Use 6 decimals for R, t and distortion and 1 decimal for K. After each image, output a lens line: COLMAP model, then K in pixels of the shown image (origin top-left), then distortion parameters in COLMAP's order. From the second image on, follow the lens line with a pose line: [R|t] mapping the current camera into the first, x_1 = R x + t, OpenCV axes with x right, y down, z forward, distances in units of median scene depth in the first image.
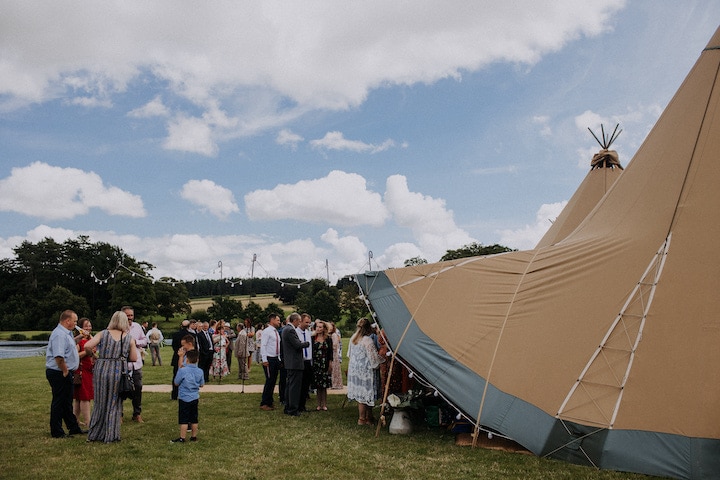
lens RADIAL K [[700.0, 0, 359.7], [0, 700.0, 239.5], [0, 0, 1]] dist [-0.030258, 0.000000]
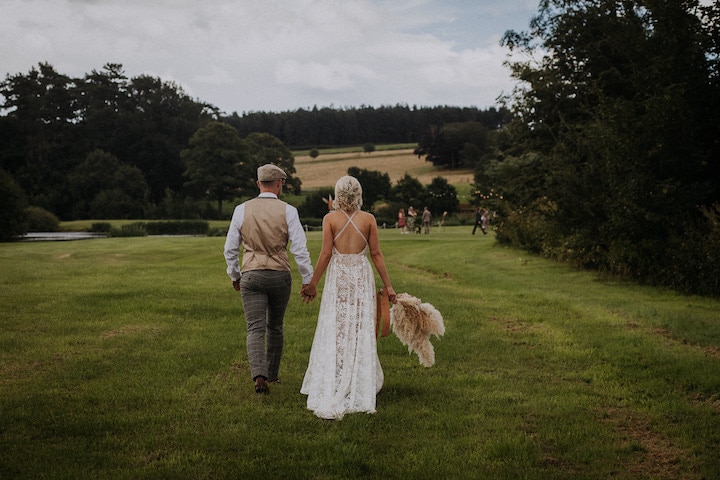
lens RADIAL K [[1784.6, 0, 359.8], [0, 1784.6, 238.5], [0, 0, 1]] dist [-0.049530, 0.000000]
pose [[0.990151, -0.000904, -0.140000, 0.032627], [0.020073, 0.990565, 0.135569, -0.067774], [0.138557, -0.137044, 0.980827, -0.560577]]
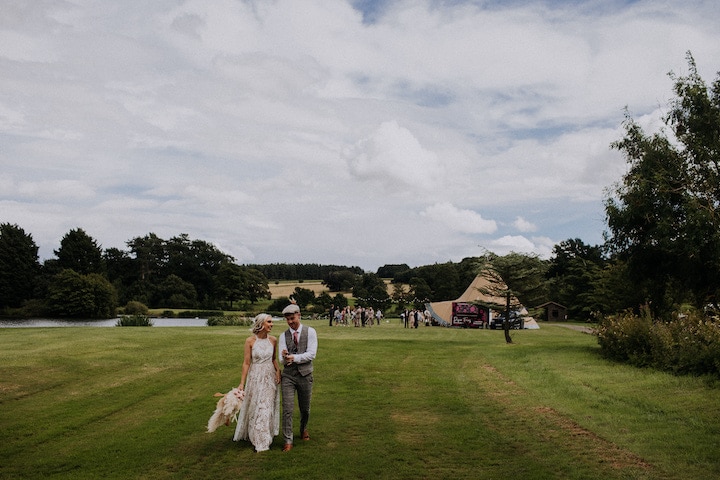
lens RADIAL K [[700.0, 0, 357.7], [0, 700.0, 239.8], [0, 0, 1]] dist [-0.030258, 0.000000]
pose [[0.998315, 0.026539, -0.051604, -0.020462], [-0.025390, 0.999418, 0.022792, -0.035465], [0.052179, -0.021444, 0.998407, -0.274196]]
